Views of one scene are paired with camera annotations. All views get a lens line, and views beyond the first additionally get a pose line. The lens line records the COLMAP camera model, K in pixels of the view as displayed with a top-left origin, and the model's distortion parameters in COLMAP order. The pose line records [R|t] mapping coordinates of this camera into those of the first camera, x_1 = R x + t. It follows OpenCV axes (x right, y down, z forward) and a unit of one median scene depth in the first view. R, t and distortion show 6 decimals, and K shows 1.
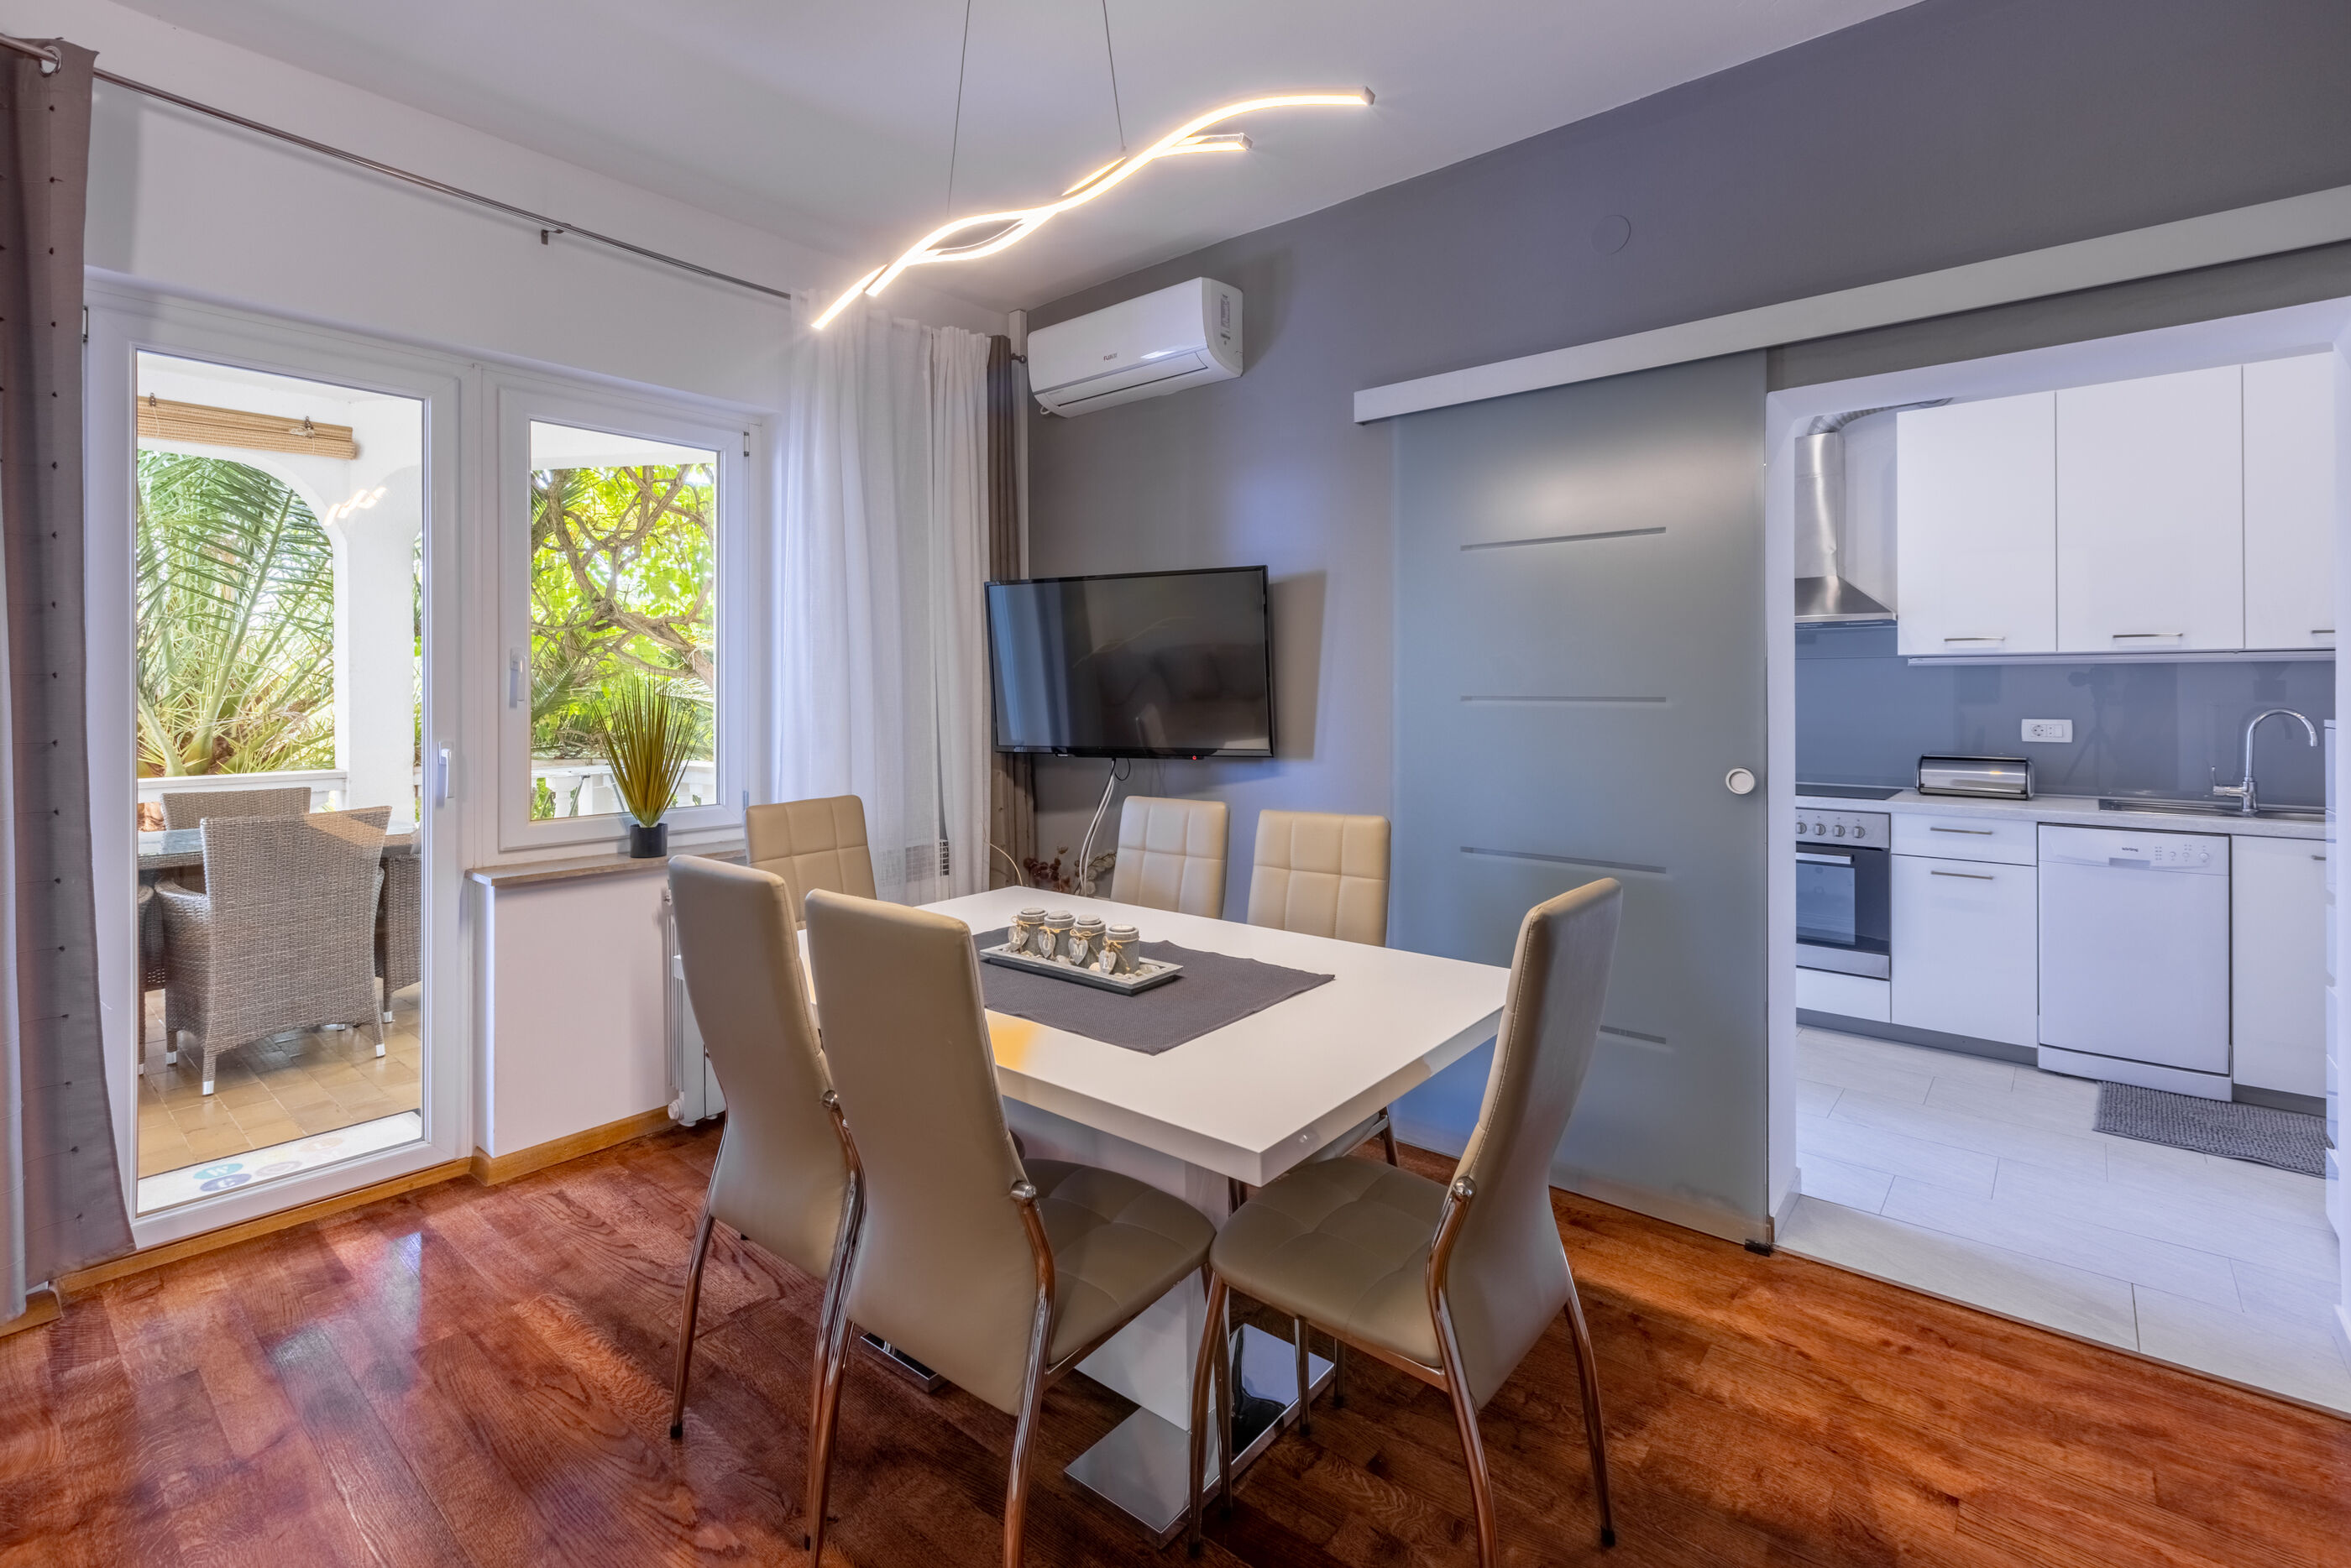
lens RADIAL K [[1079.5, 0, 1177.6], [0, 1079.5, 679.4], [0, 0, 1]] dist [0.003334, -0.001198]
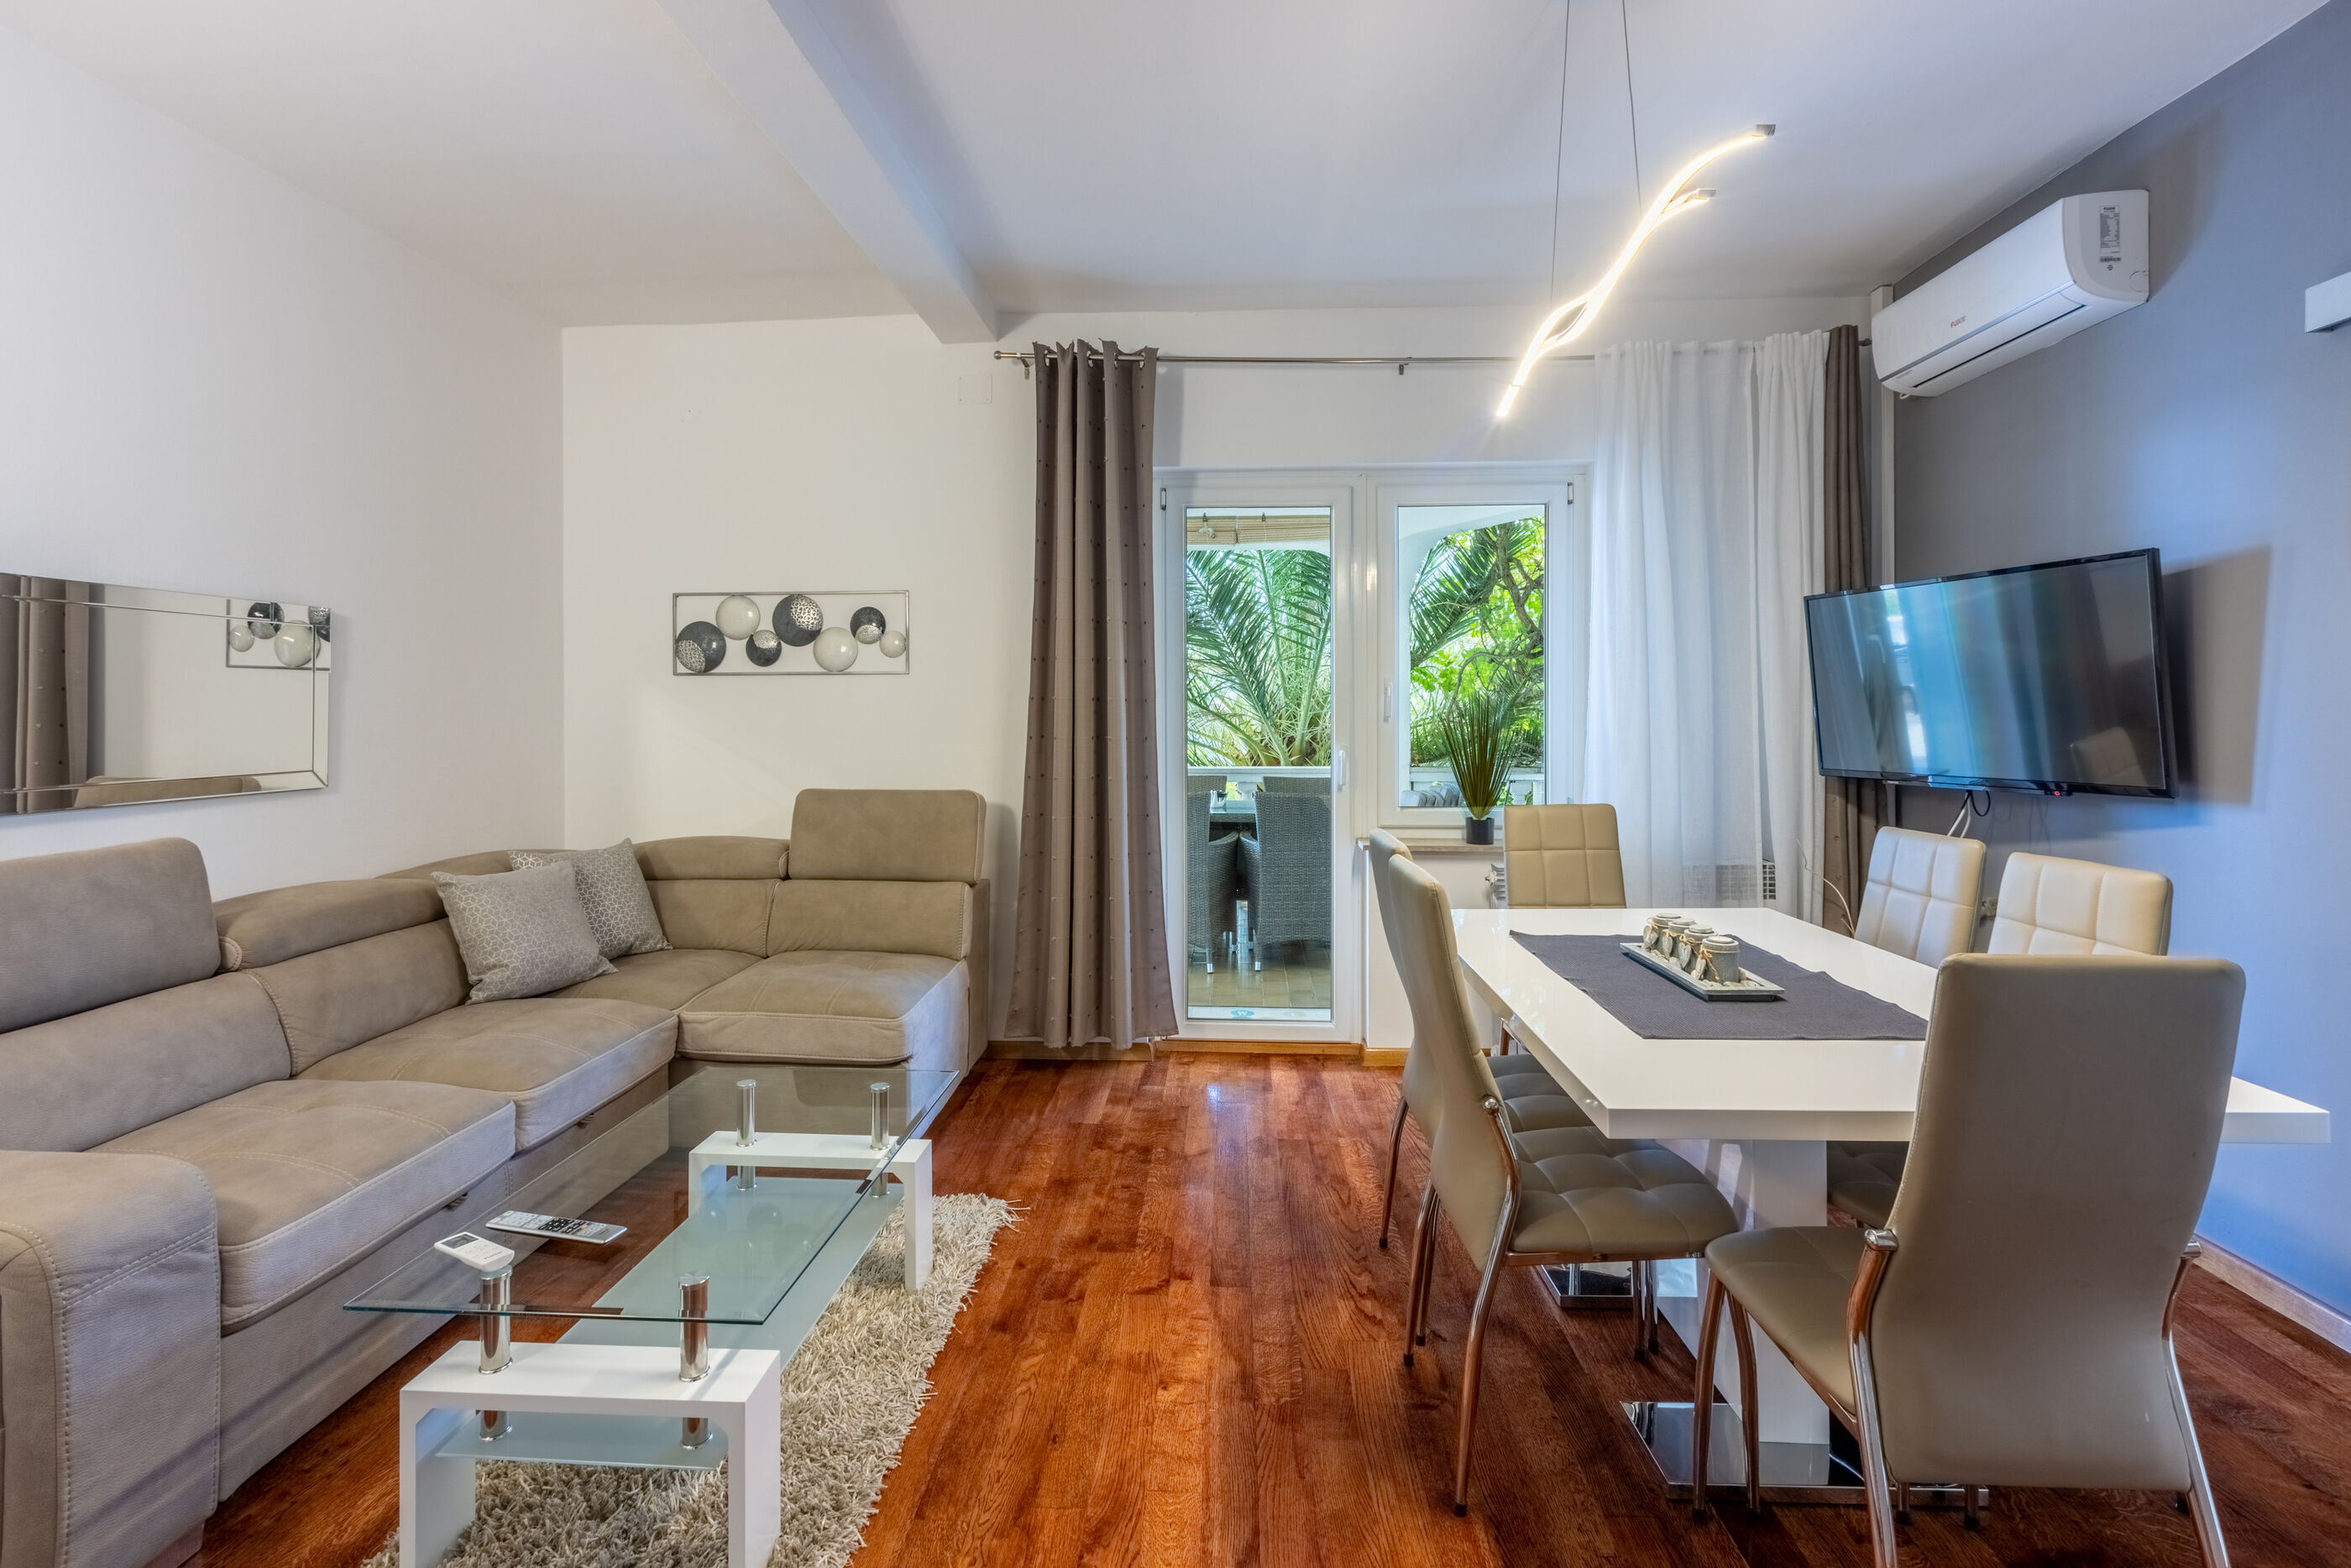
lens RADIAL K [[1076.7, 0, 1147.6], [0, 1076.7, 697.5], [0, 0, 1]] dist [0.000624, -0.000174]
pose [[0.586387, -0.008007, -0.809992, 0.273864], [0.008303, 0.999958, -0.003874, -0.001771], [0.809989, -0.004454, 0.586429, -0.030289]]
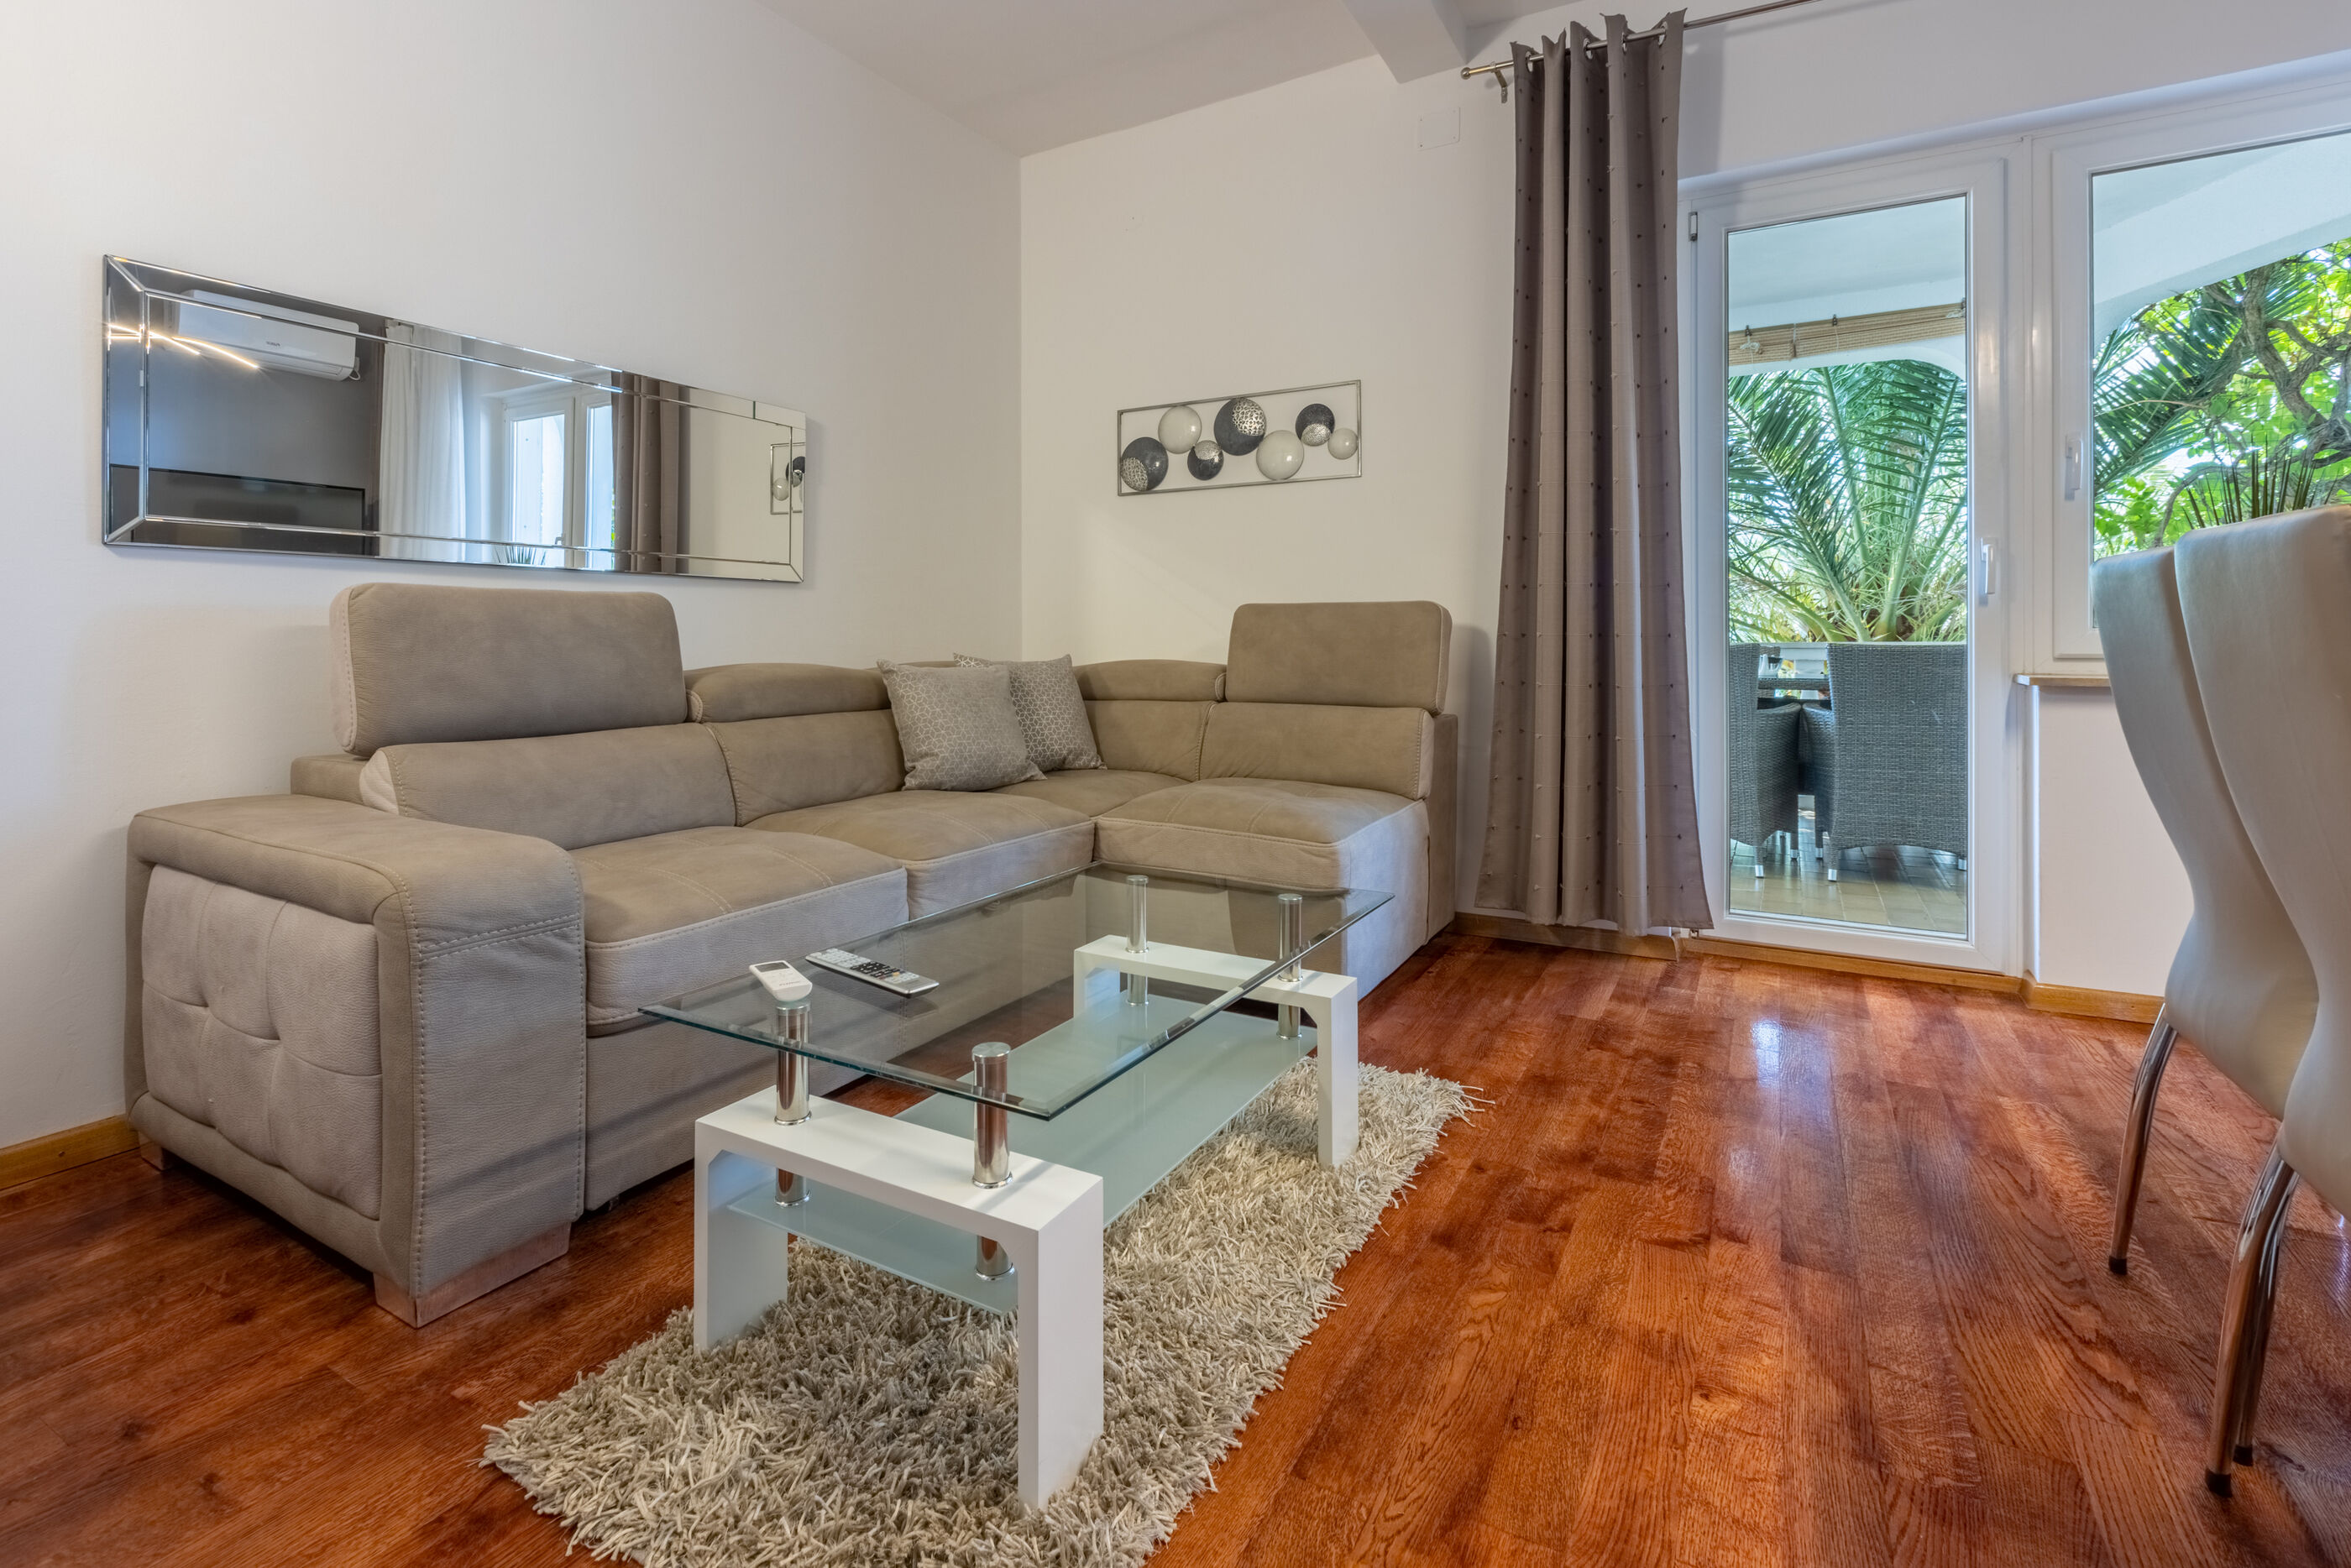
lens RADIAL K [[1080.3, 0, 1145.6], [0, 1080.3, 633.0], [0, 0, 1]] dist [0.000887, 0.000542]
pose [[0.176129, -0.003366, -0.984361, 0.121505], [0.008558, 0.999962, -0.001888, 0.118876], [0.984330, -0.008092, 0.176151, 0.075926]]
